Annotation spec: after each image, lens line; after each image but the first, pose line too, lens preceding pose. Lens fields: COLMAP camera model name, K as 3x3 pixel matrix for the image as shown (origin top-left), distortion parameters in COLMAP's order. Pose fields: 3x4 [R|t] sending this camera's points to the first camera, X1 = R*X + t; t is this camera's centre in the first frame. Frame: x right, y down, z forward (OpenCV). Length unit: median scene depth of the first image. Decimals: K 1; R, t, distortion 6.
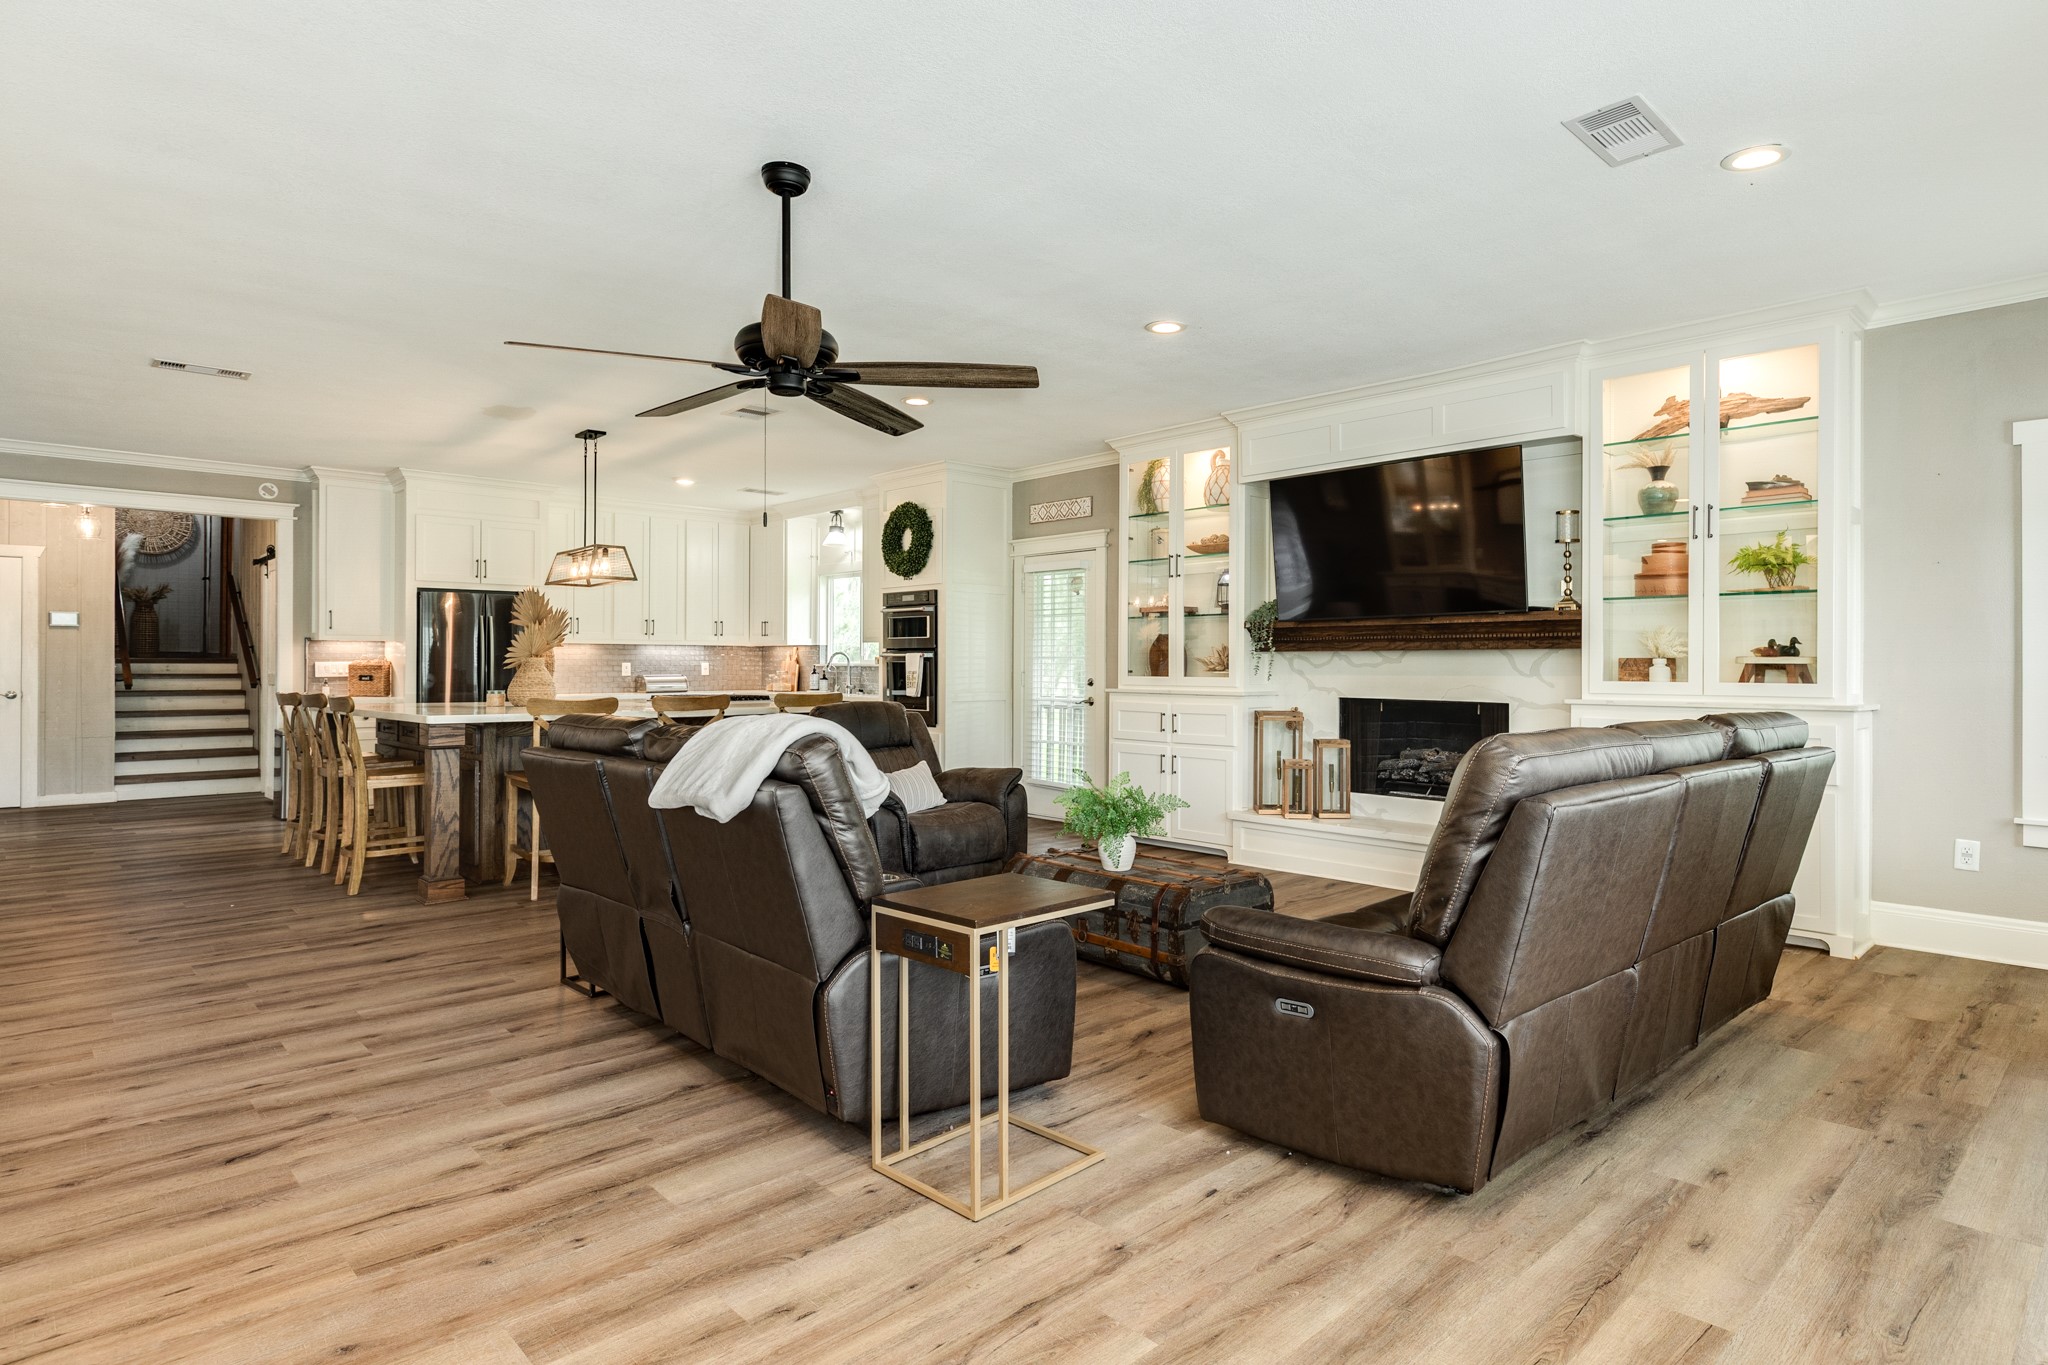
lens RADIAL K [[1111.5, 0, 1059.3], [0, 1111.5, 661.5], [0, 0, 1]] dist [0.005567, 0.001142]
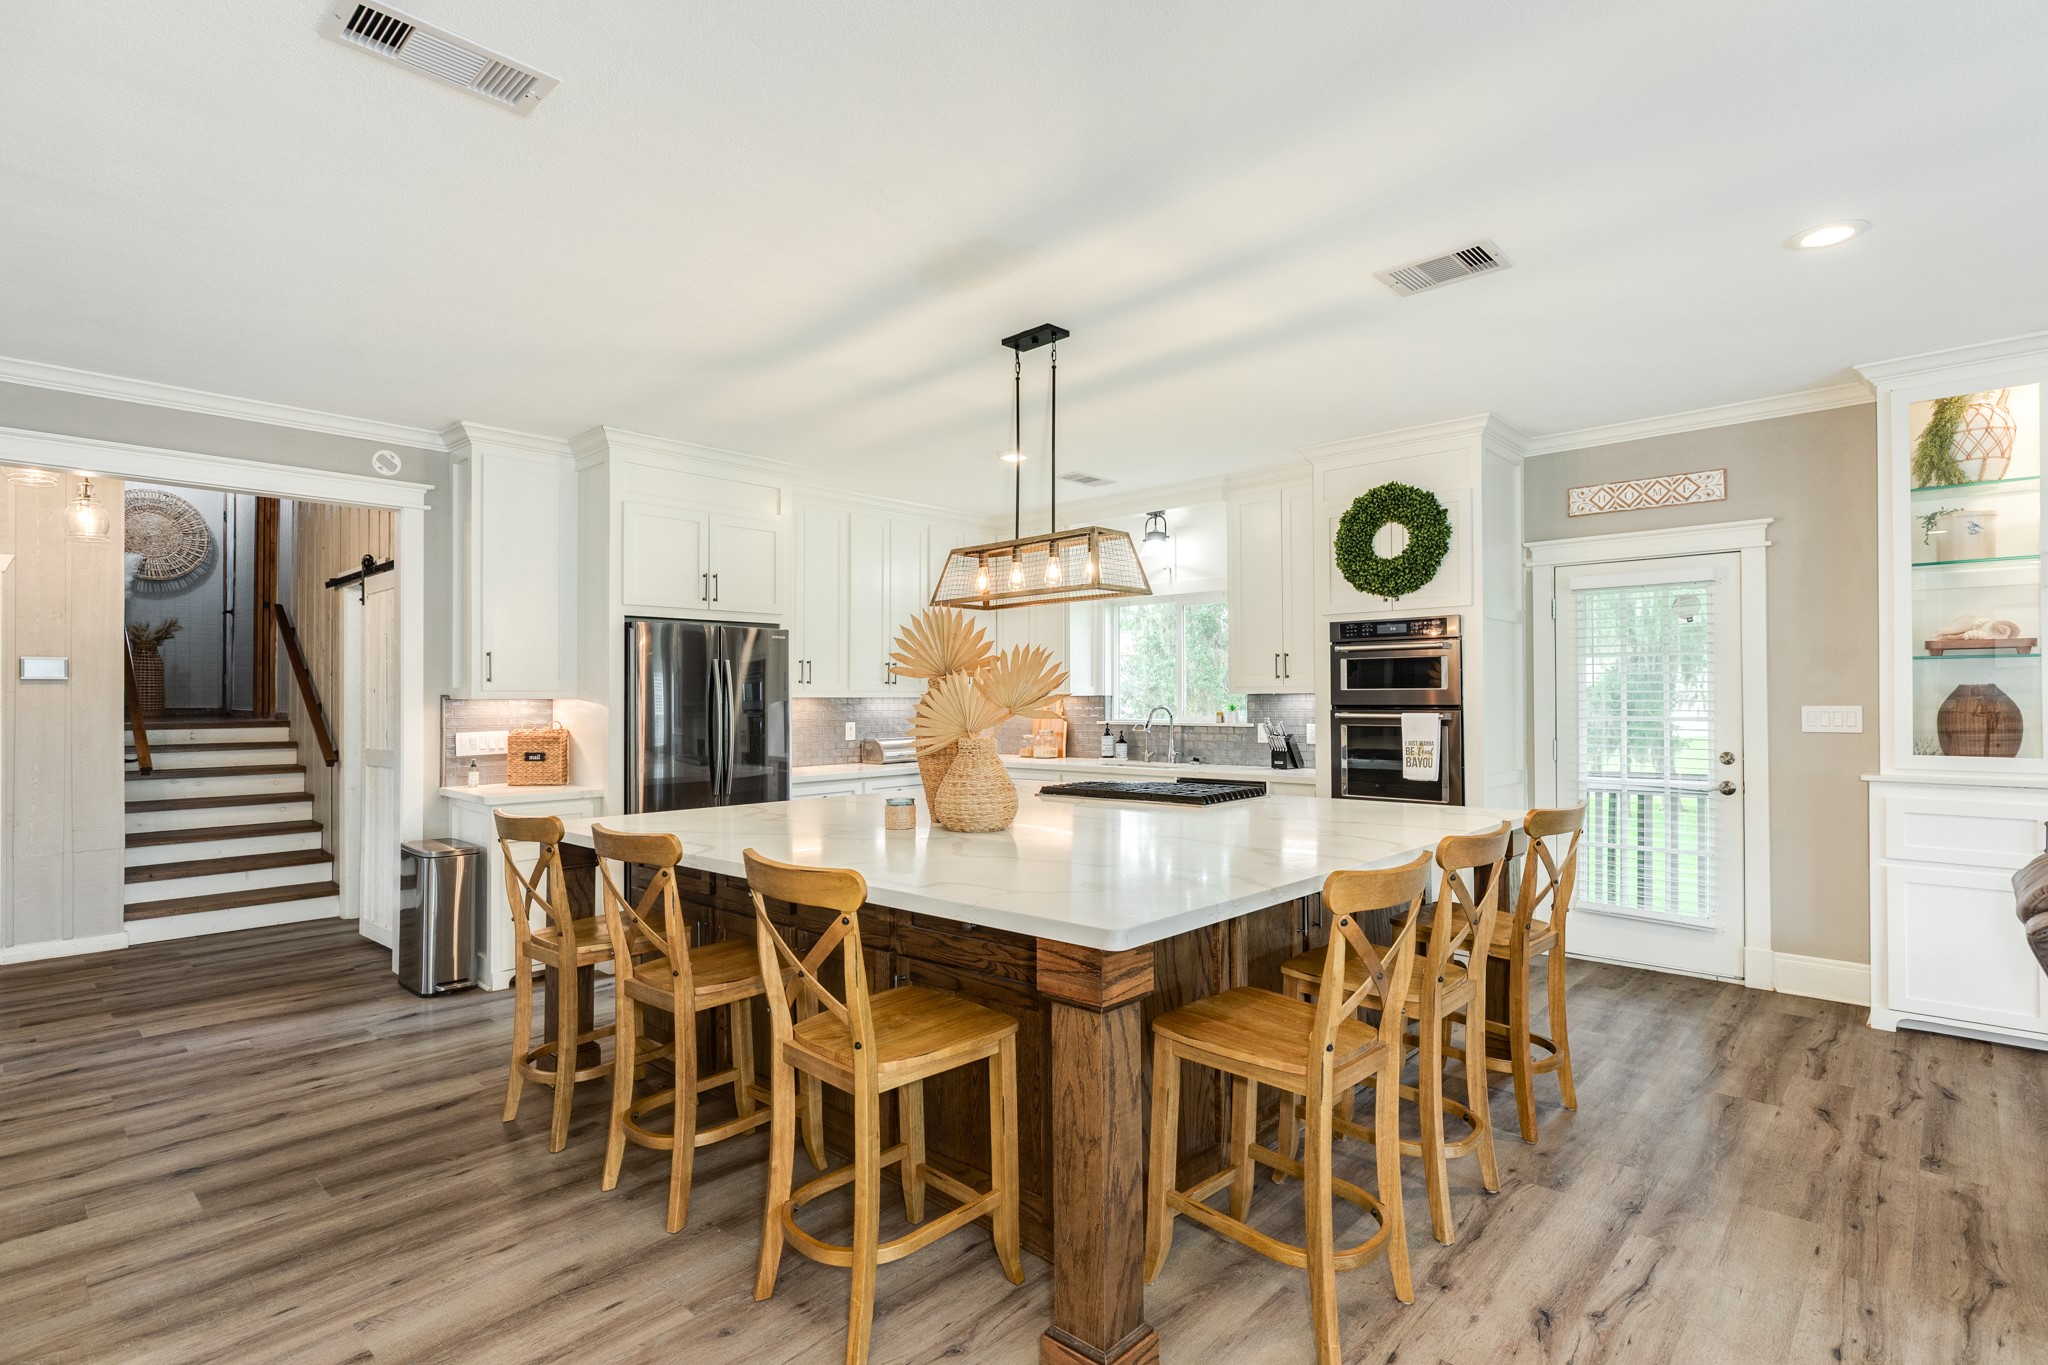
lens RADIAL K [[1008.0, 0, 1021.0], [0, 1008.0, 688.1], [0, 0, 1]] dist [-0.001042, 0.000007]
pose [[0.998369, -0.007040, 0.056662, -0.389967], [0.007464, 0.999946, -0.007262, -0.019559], [-0.056608, 0.007673, 0.998367, 0.418768]]
